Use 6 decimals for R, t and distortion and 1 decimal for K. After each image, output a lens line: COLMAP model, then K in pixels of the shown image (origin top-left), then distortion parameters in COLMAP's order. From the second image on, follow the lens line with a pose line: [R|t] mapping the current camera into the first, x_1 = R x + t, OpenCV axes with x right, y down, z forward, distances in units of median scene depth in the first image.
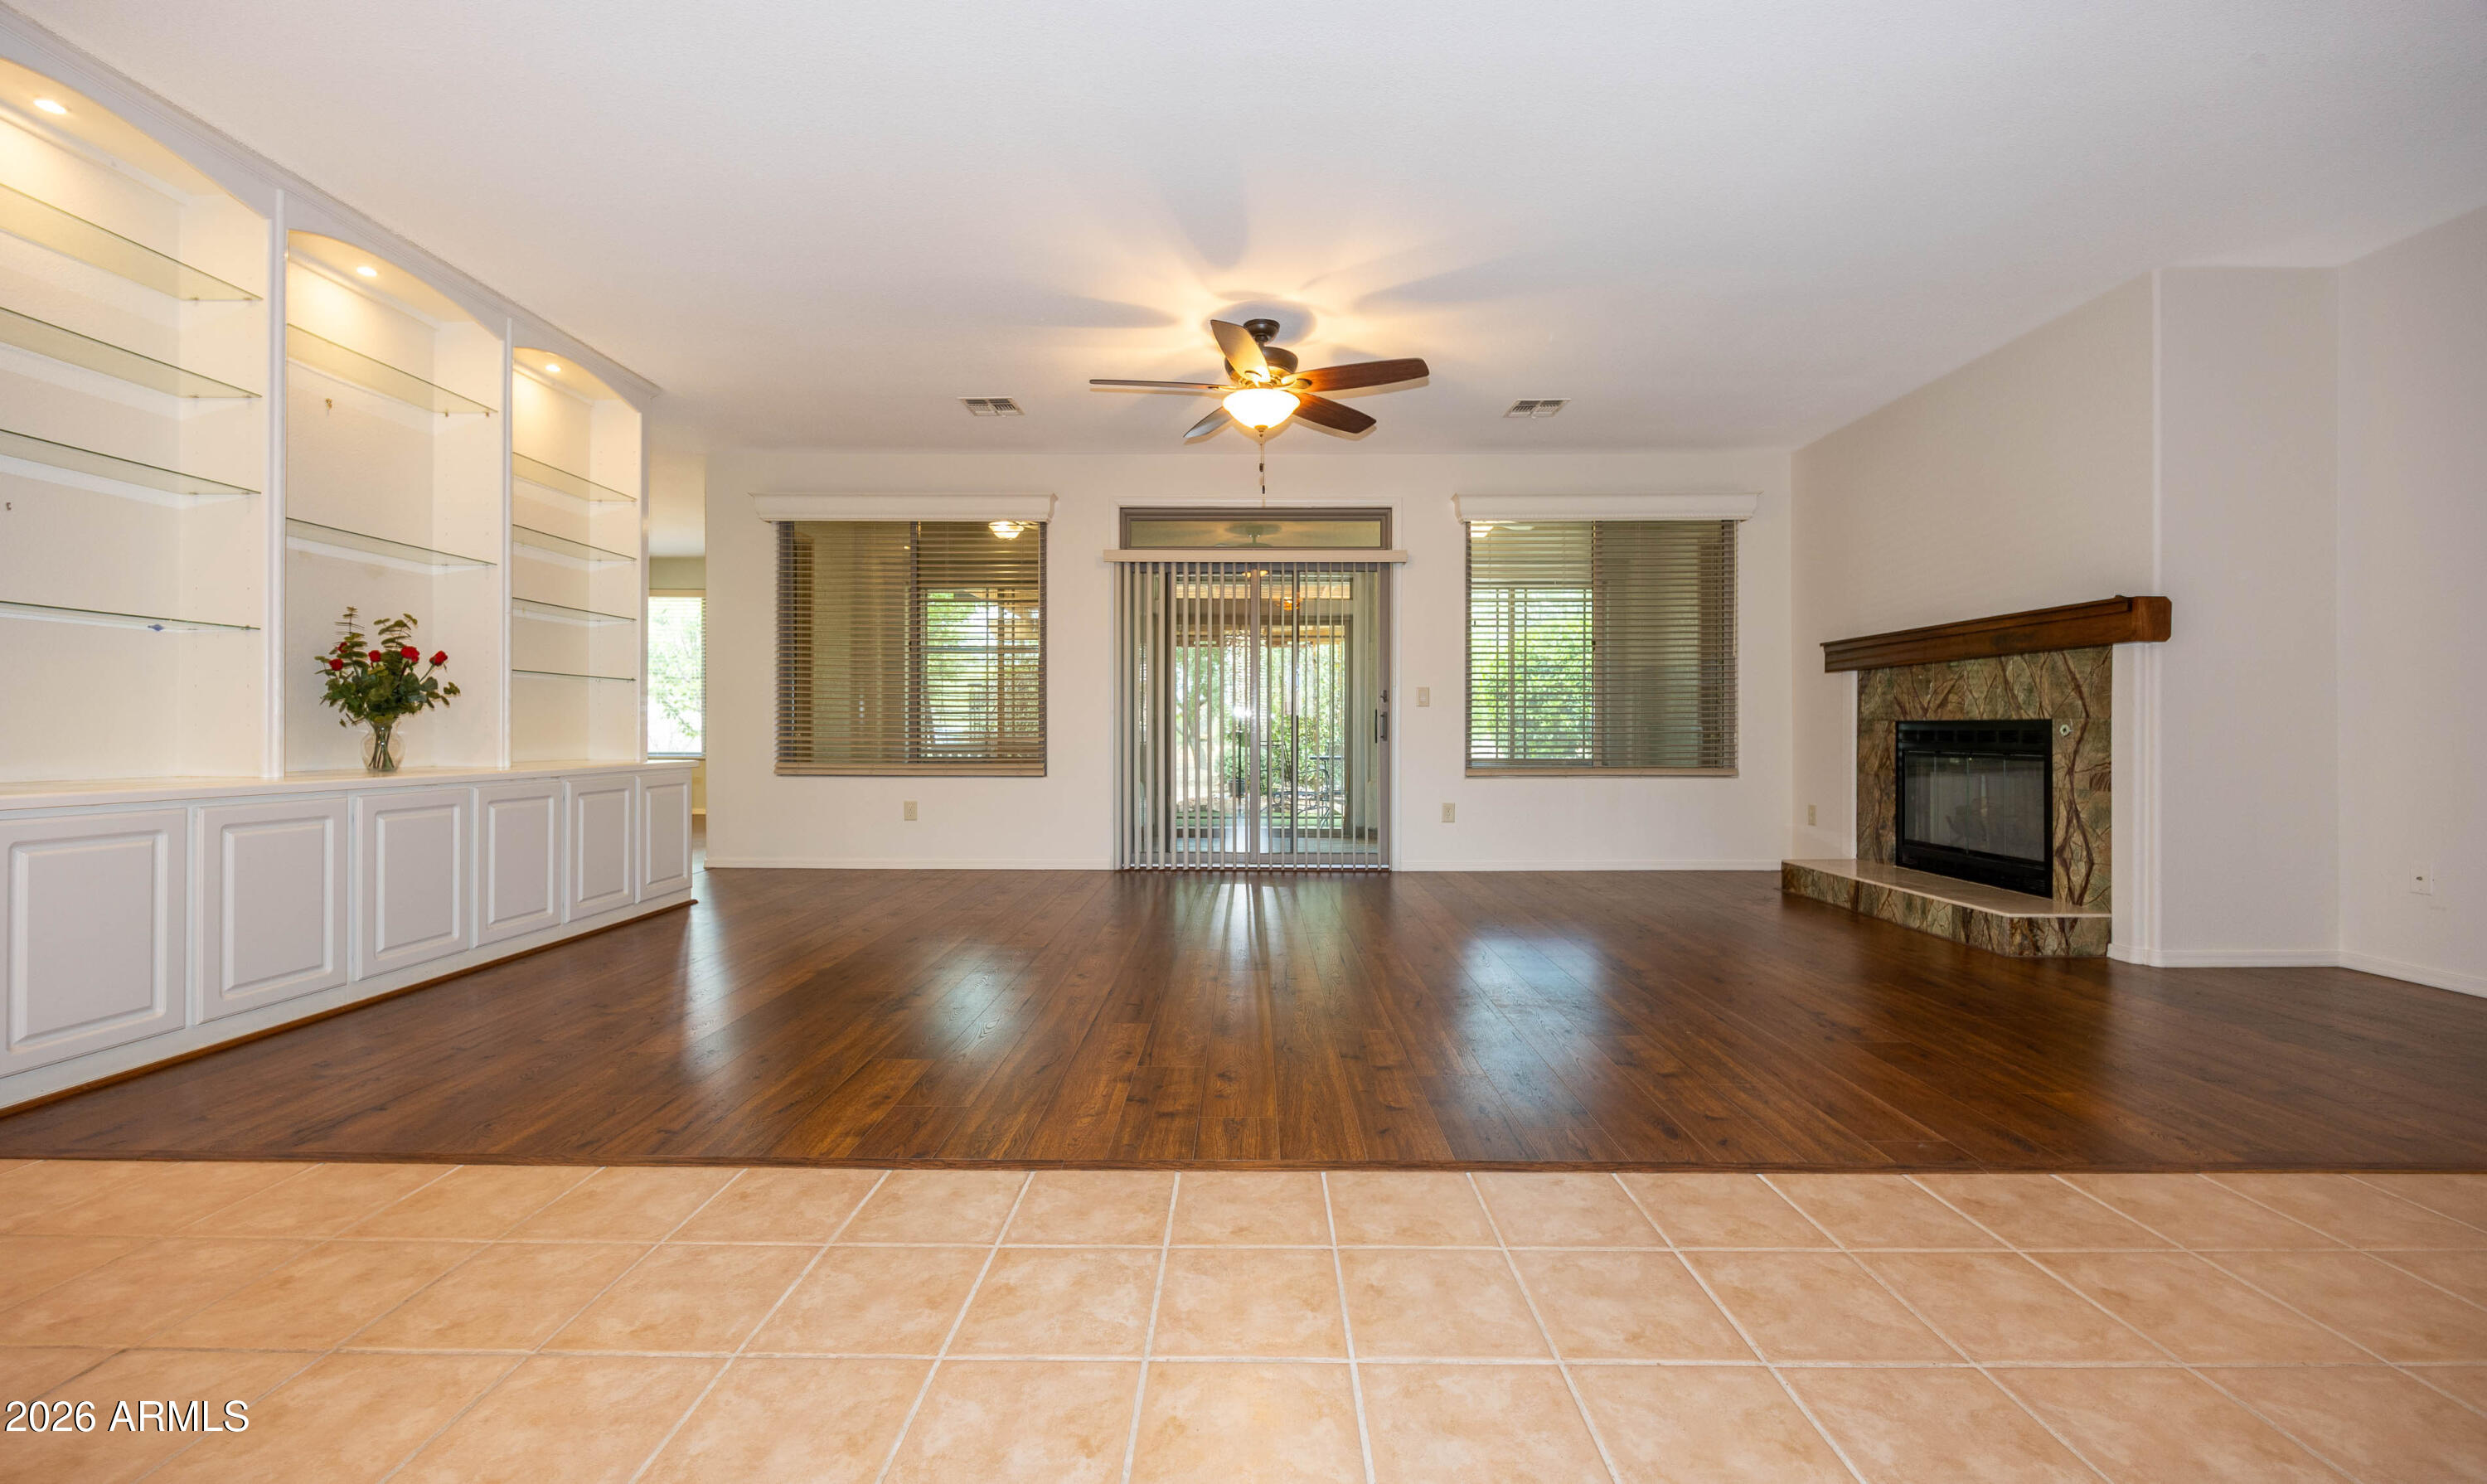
lens RADIAL K [[939.1, 0, 1243.5], [0, 939.1, 742.0], [0, 0, 1]] dist [-0.008069, -0.000024]
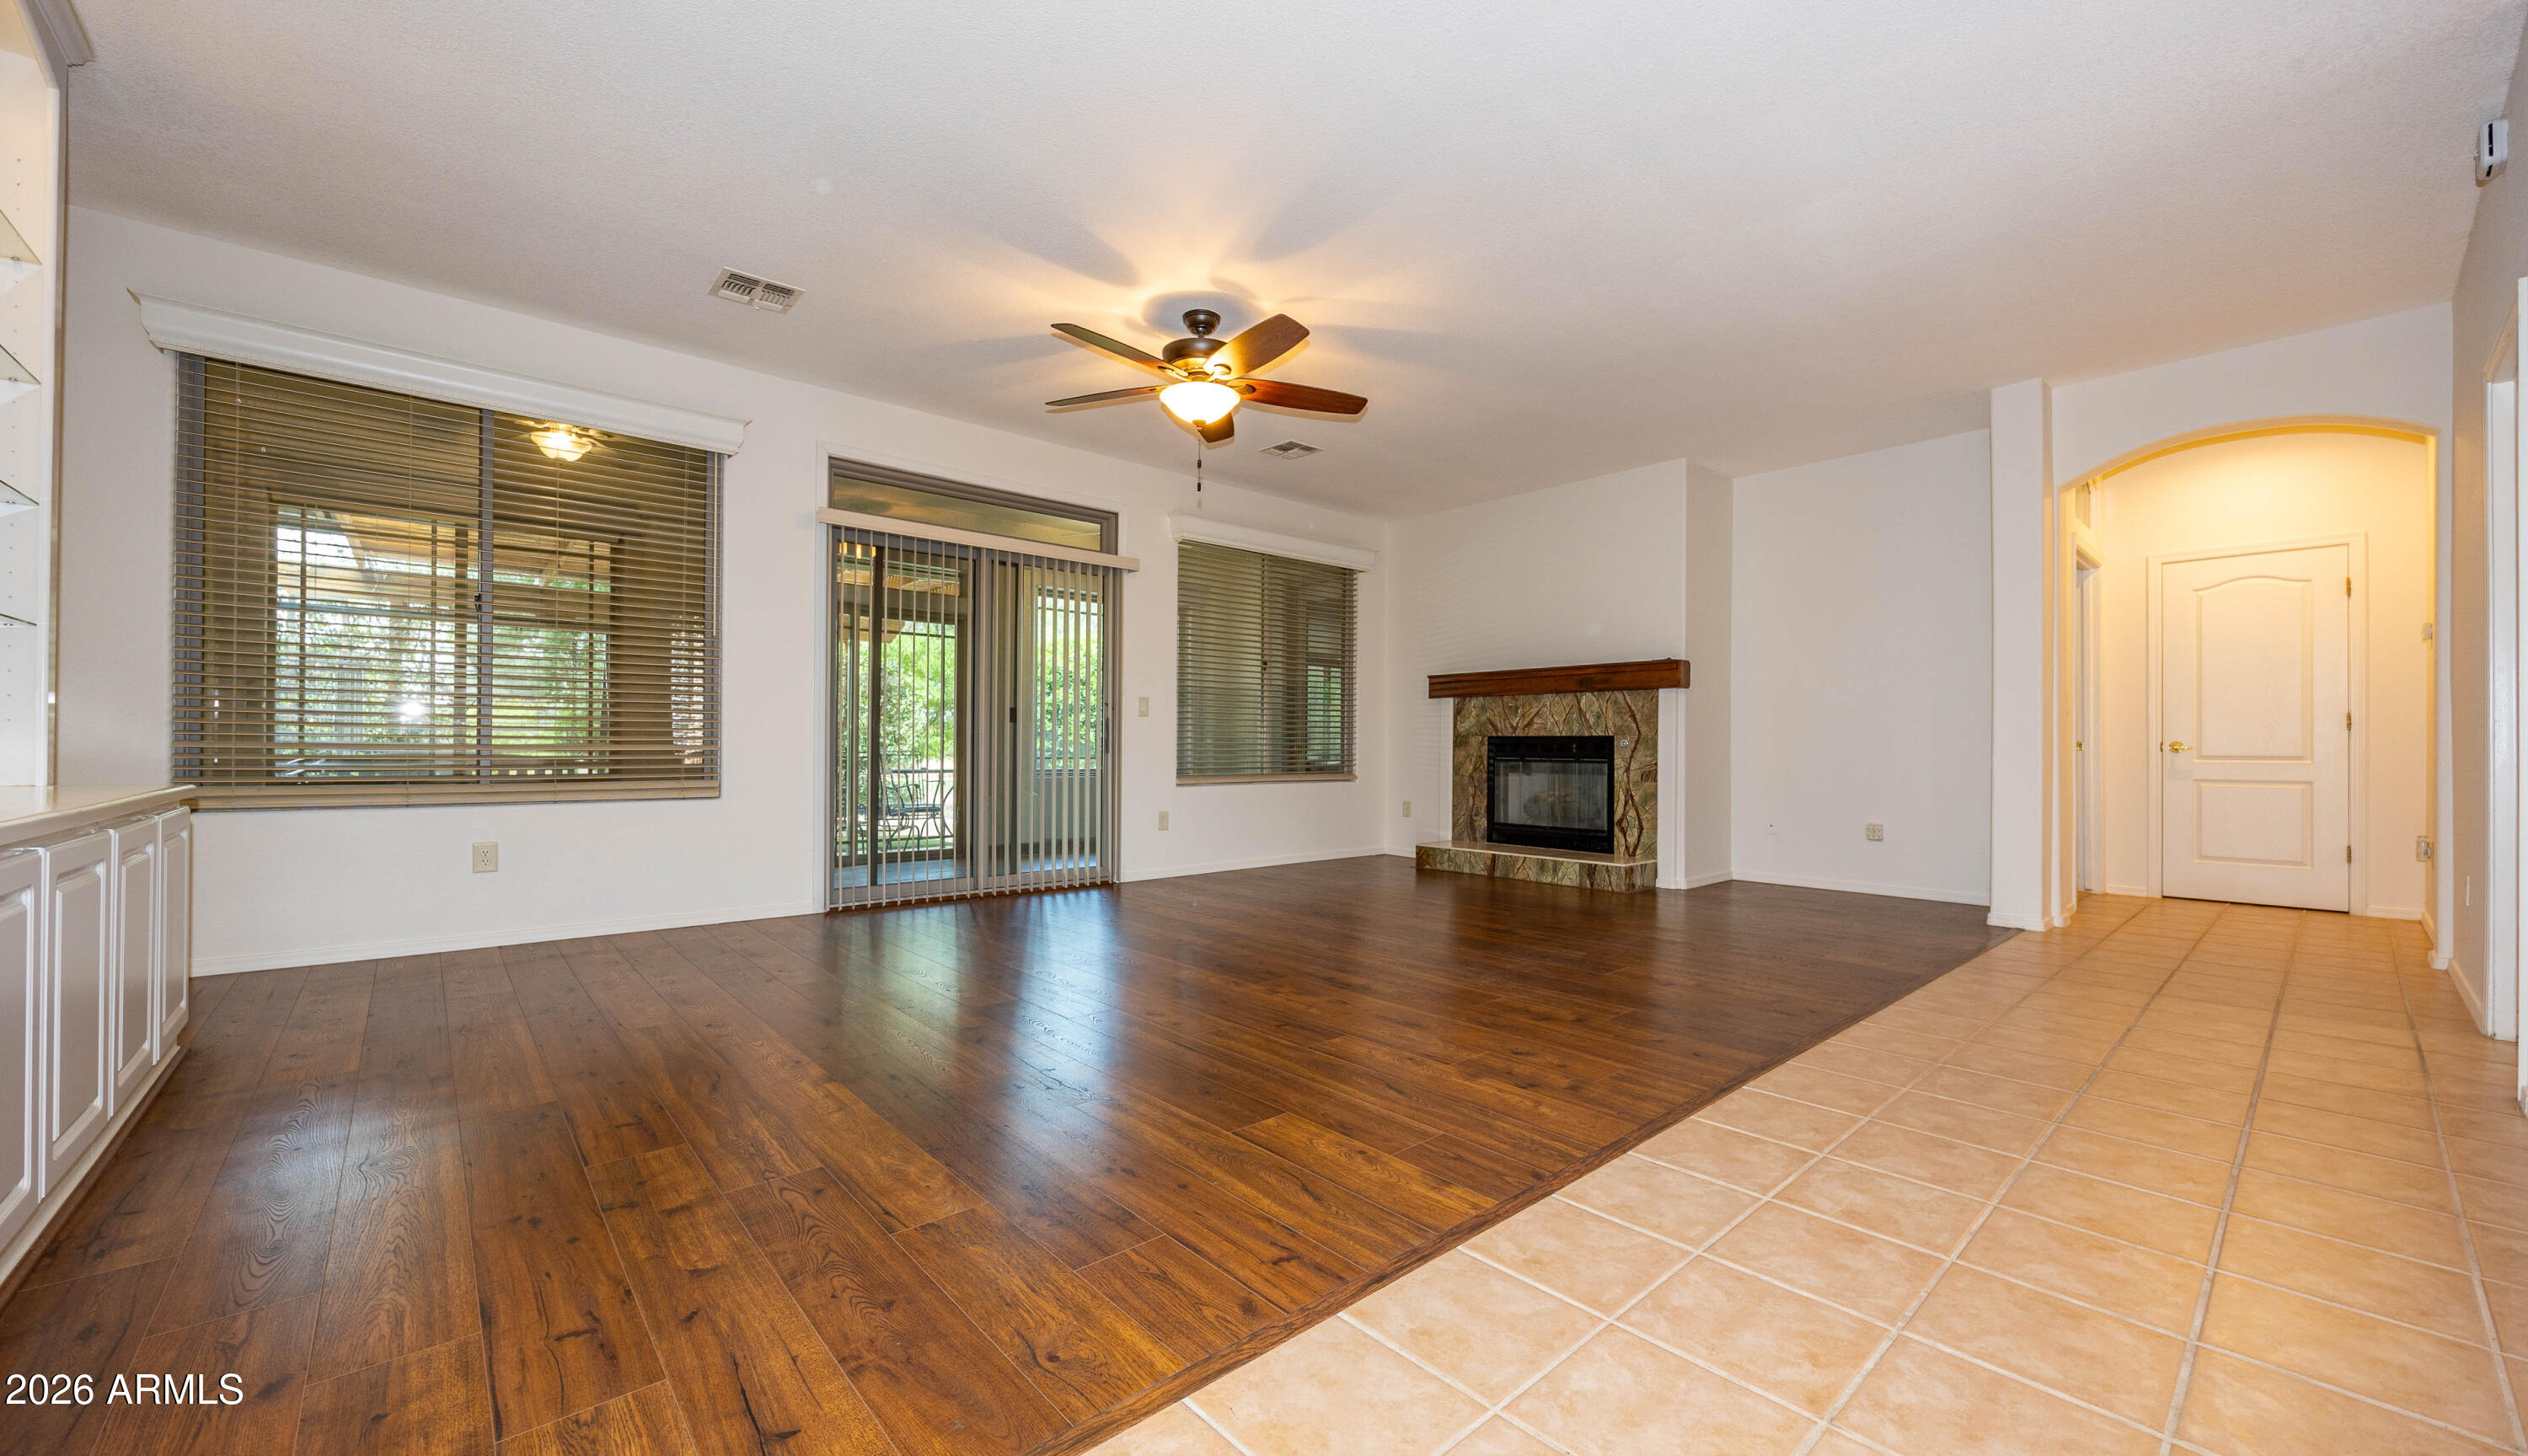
lens RADIAL K [[956.2, 0, 1263.8], [0, 956.2, 755.6], [0, 0, 1]] dist [-0.007871, -0.000113]
pose [[0.740578, -0.001511, 0.671969, -0.578230], [0.001874, 0.999998, 0.000183, 0.006347], [-0.671968, 0.001123, 0.740579, 0.225118]]
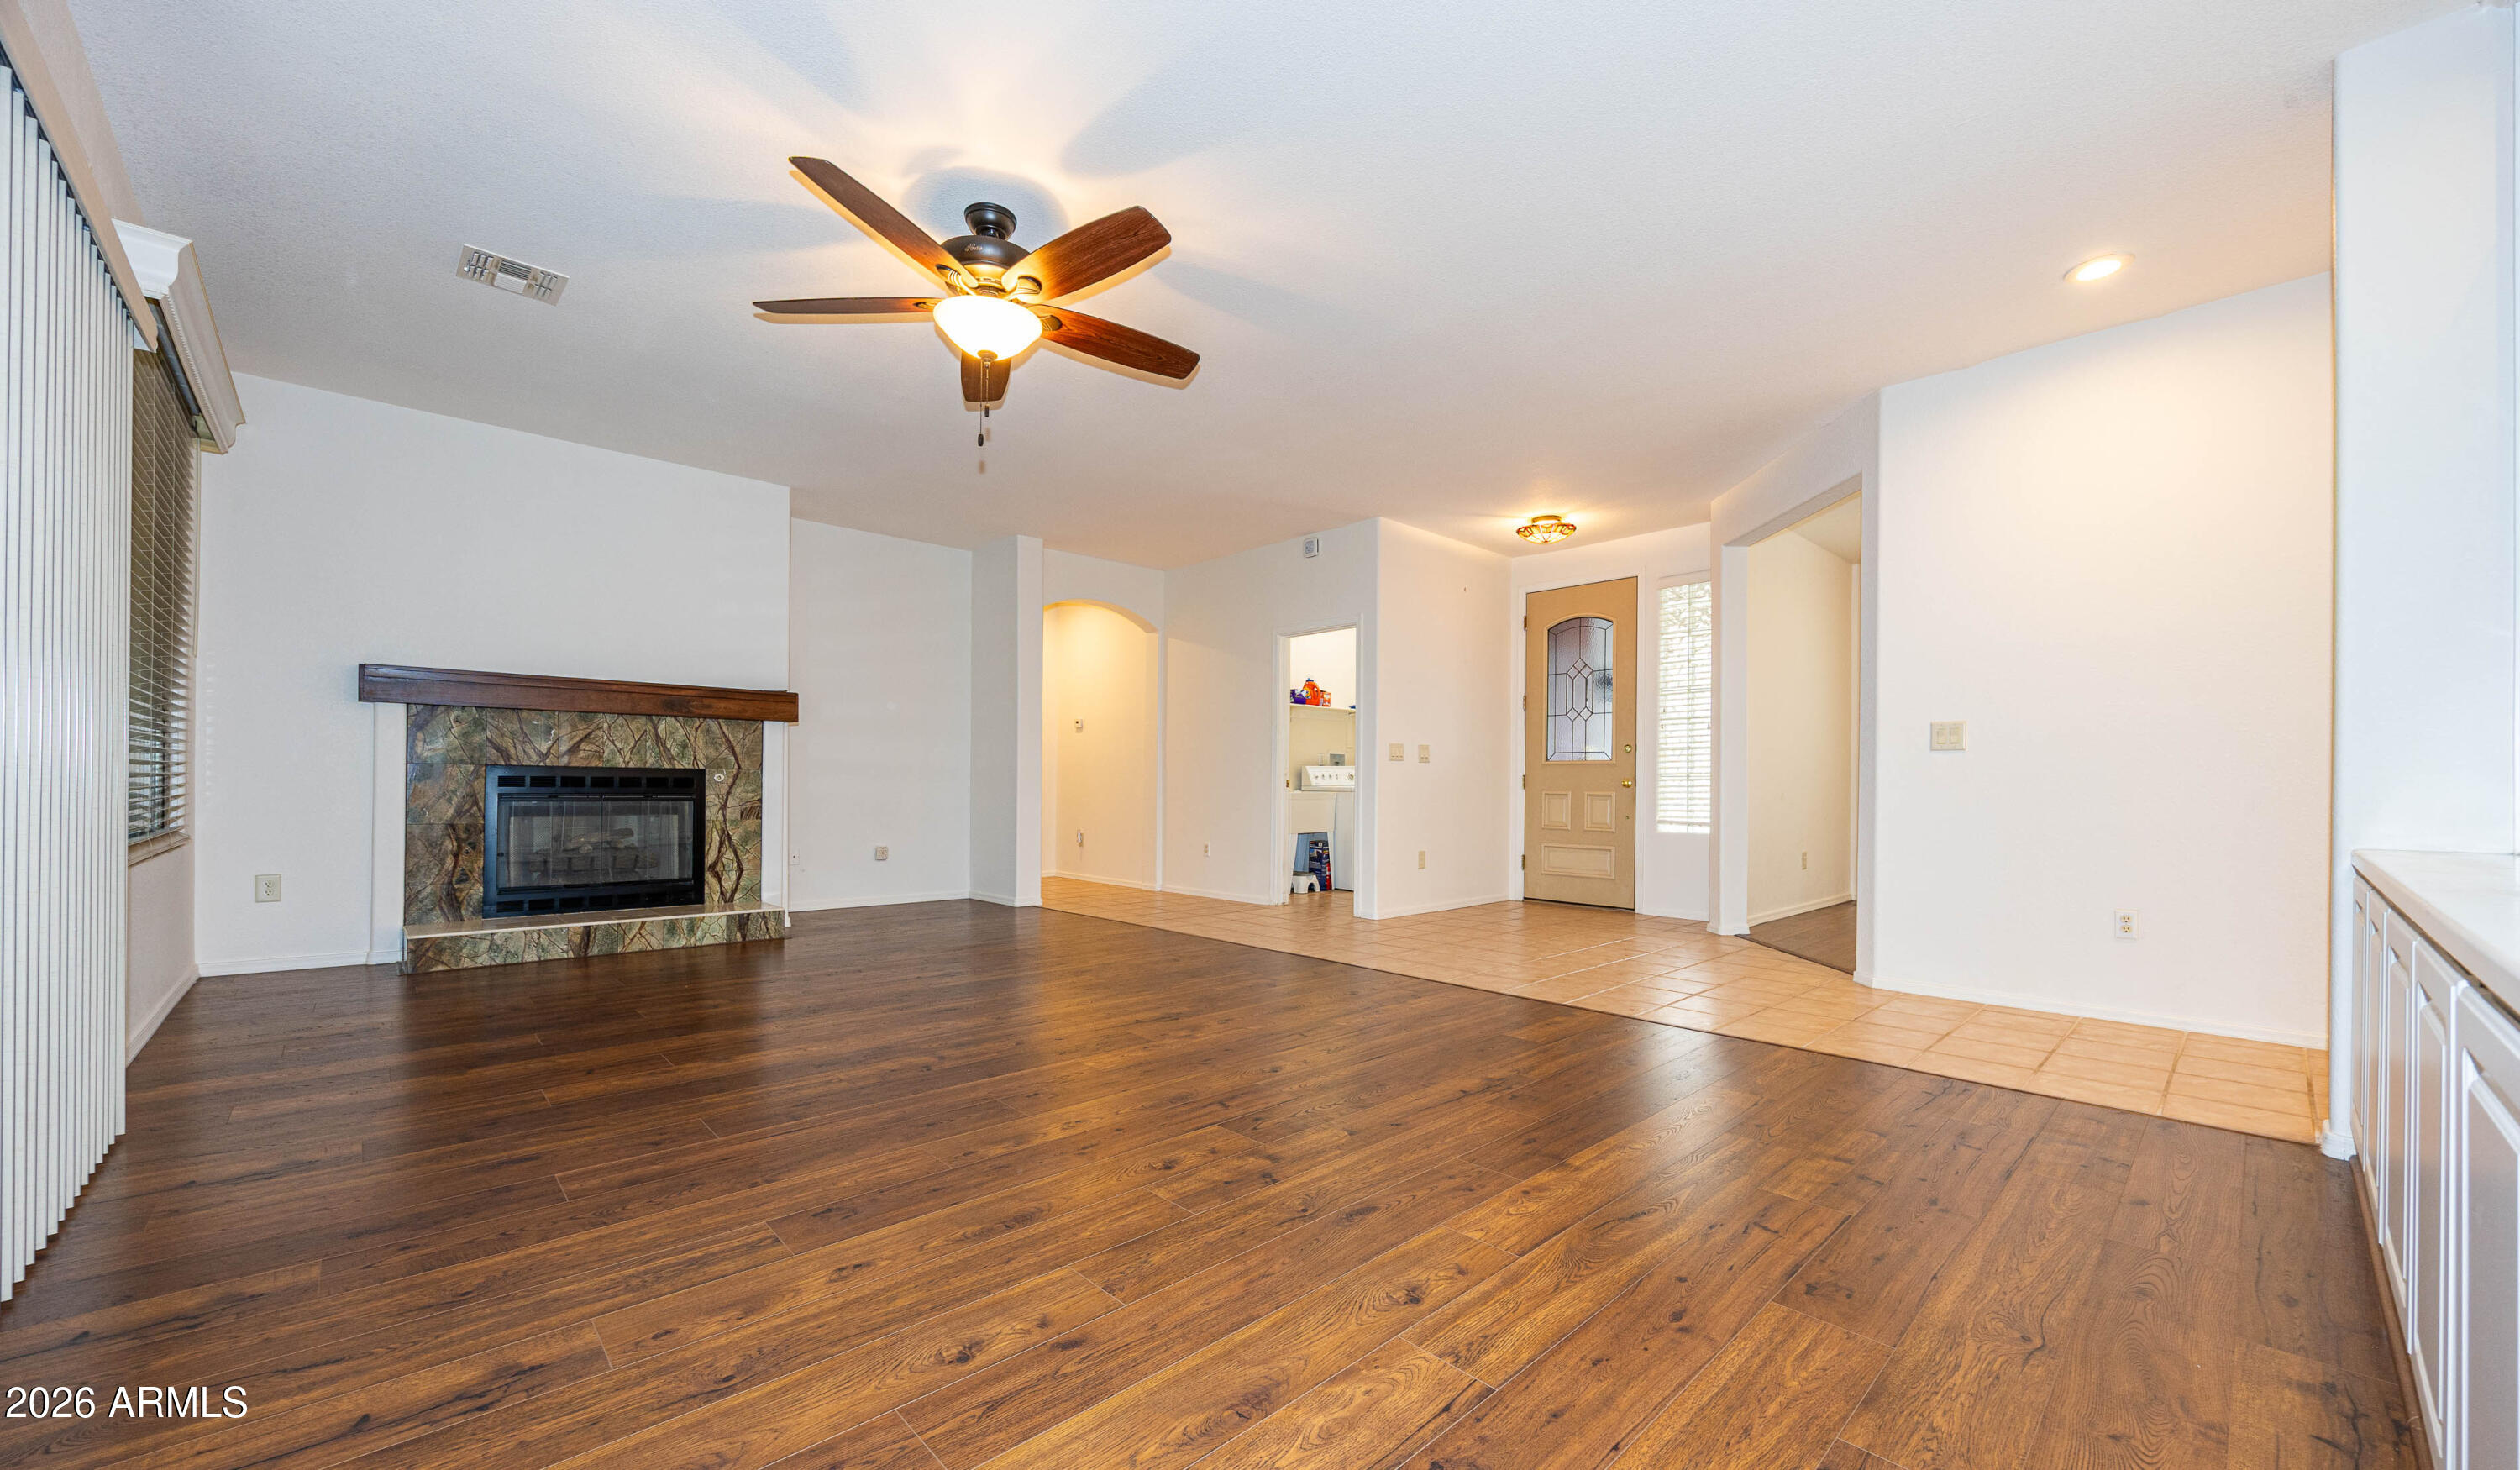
lens RADIAL K [[953.3, 0, 1262.6], [0, 953.3, 791.4], [0, 0, 1]] dist [-0.001291, -0.000086]
pose [[-0.695209, -0.009637, 0.718743, -0.646066], [0.000068, 0.999909, 0.013472, -0.010399], [-0.718808, 0.009415, -0.695145, 1.328525]]
